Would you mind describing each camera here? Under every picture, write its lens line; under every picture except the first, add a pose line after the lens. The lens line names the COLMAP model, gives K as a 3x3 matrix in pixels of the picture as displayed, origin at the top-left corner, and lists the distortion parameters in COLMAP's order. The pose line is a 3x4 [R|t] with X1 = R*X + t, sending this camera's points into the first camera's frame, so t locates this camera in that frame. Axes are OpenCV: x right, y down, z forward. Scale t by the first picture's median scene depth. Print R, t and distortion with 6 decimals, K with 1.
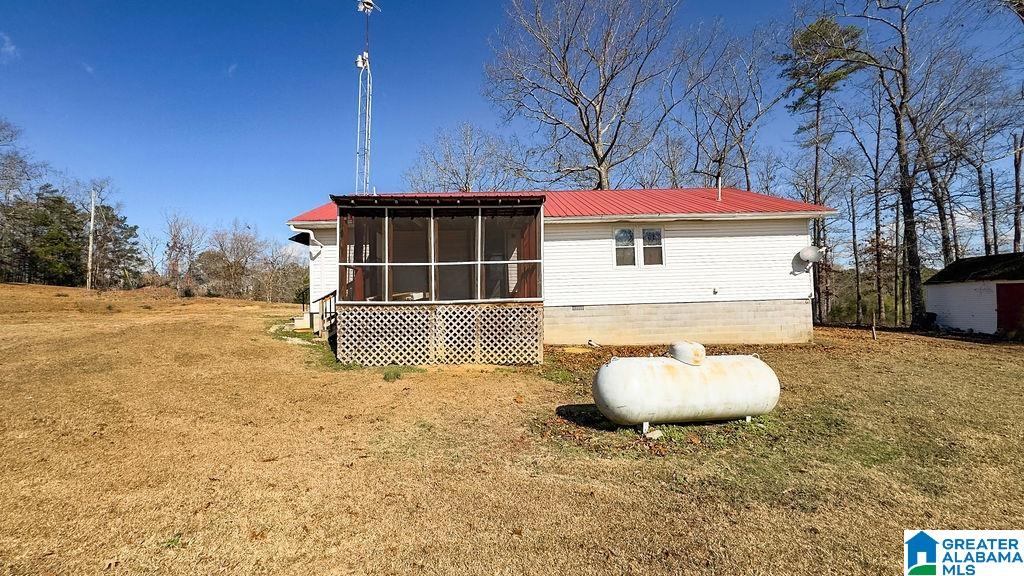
lens RADIAL K [[406.5, 0, 512.5], [0, 406.5, 286.3], [0, 0, 1]] dist [-0.001980, 0.000219]
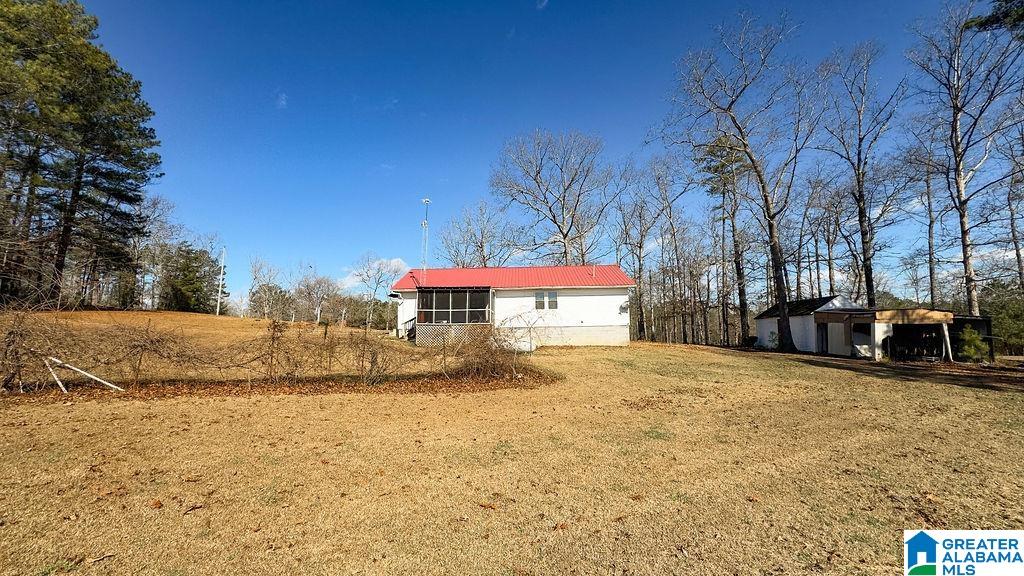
lens RADIAL K [[406.5, 0, 511.6], [0, 406.5, 287.9], [0, 0, 1]] dist [-0.001980, 0.000219]
pose [[0.997609, 0.004594, -0.068959, 0.188911], [-0.009437, 0.997497, -0.070074, -0.007480], [0.068464, 0.070558, 0.995155, -0.803602]]
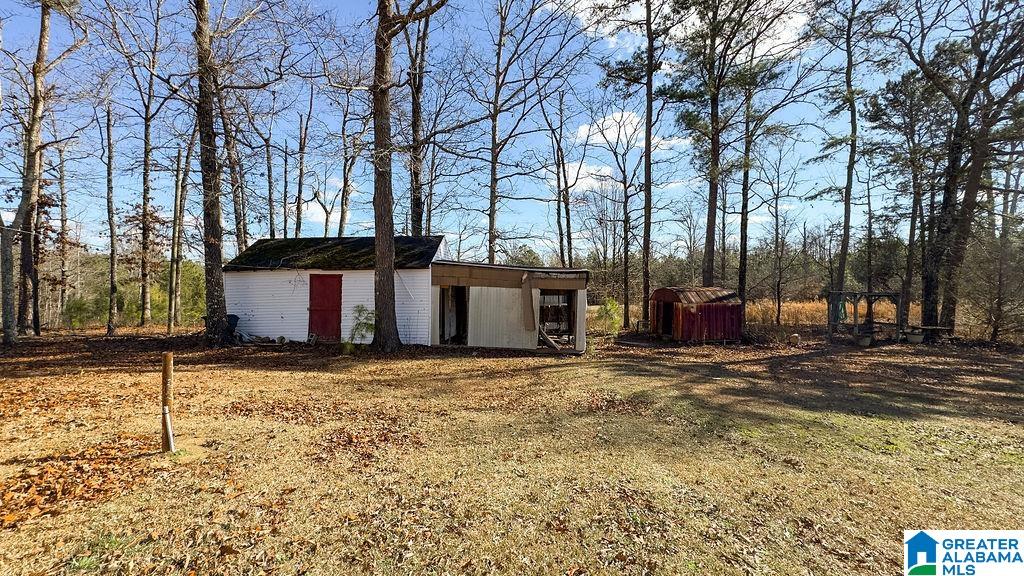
lens RADIAL K [[406.5, 0, 510.5], [0, 406.5, 288.8], [0, 0, 1]] dist [-0.001980, 0.000219]
pose [[0.089723, 0.006873, 0.995943, 0.484426], [-0.039640, 0.999208, -0.003325, 0.008297], [-0.995178, -0.039181, 0.089925, 0.567752]]
